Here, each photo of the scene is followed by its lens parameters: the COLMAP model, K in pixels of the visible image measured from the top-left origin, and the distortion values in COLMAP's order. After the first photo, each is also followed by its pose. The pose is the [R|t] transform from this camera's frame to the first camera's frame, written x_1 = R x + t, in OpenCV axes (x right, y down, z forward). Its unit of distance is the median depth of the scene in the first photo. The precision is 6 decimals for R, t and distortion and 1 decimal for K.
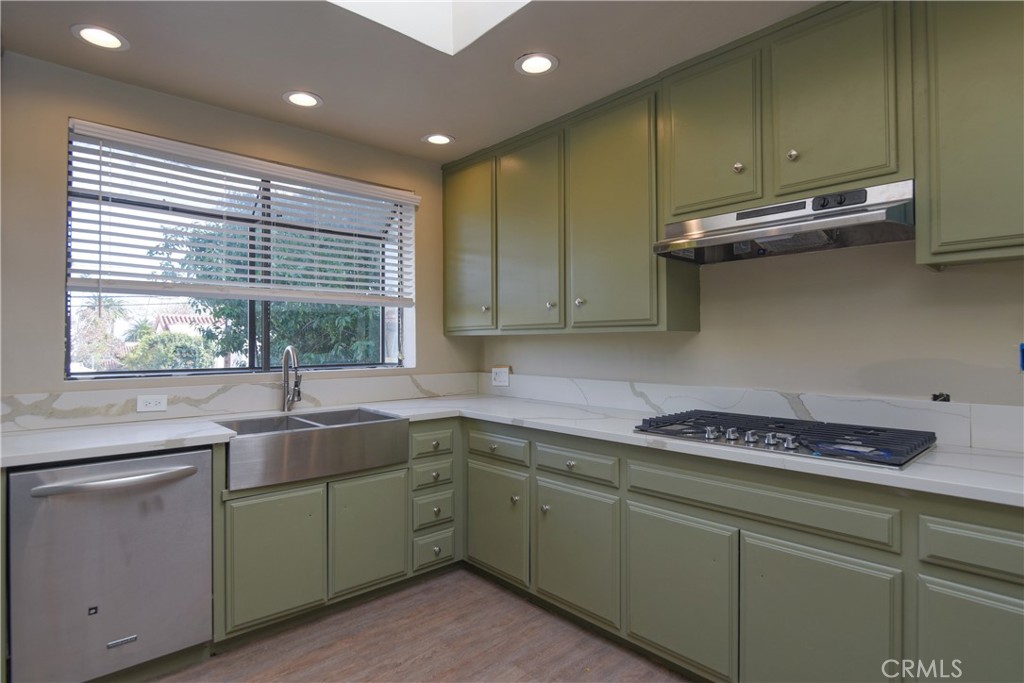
lens RADIAL K [[544.6, 0, 512.0], [0, 544.6, 341.5], [0, 0, 1]] dist [-0.011694, -0.000581]
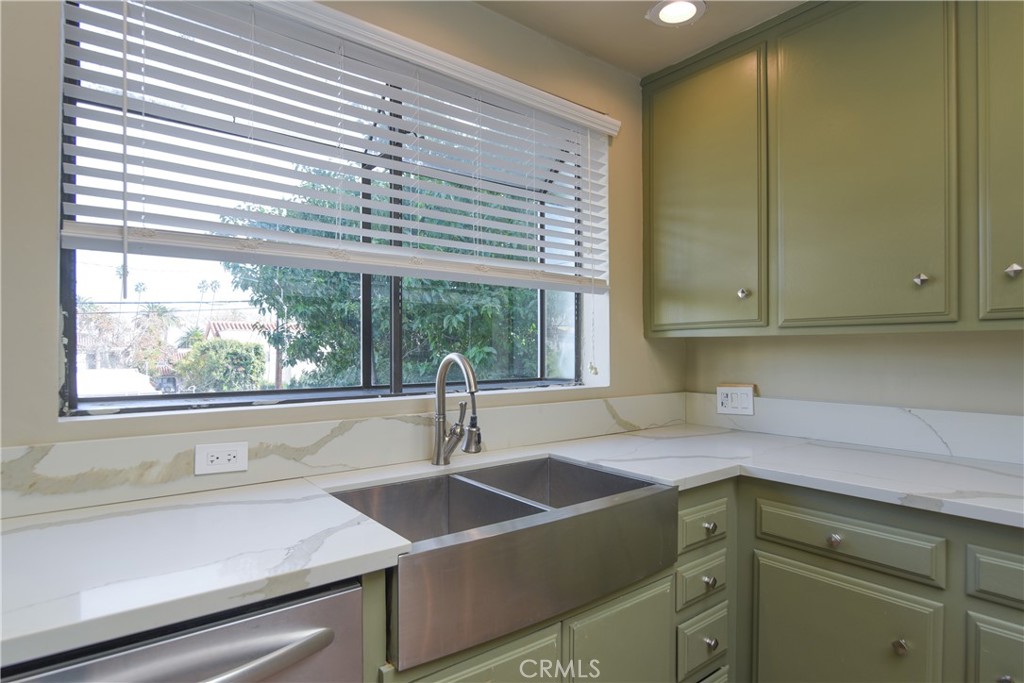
lens RADIAL K [[542.6, 0, 529.1], [0, 542.6, 357.0], [0, 0, 1]] dist [-0.015477, 0.000134]
pose [[0.999079, 0.001411, -0.042879, -0.299963], [-0.000726, 0.999872, 0.015991, 0.003046], [0.042896, -0.015945, 0.998952, 0.426408]]
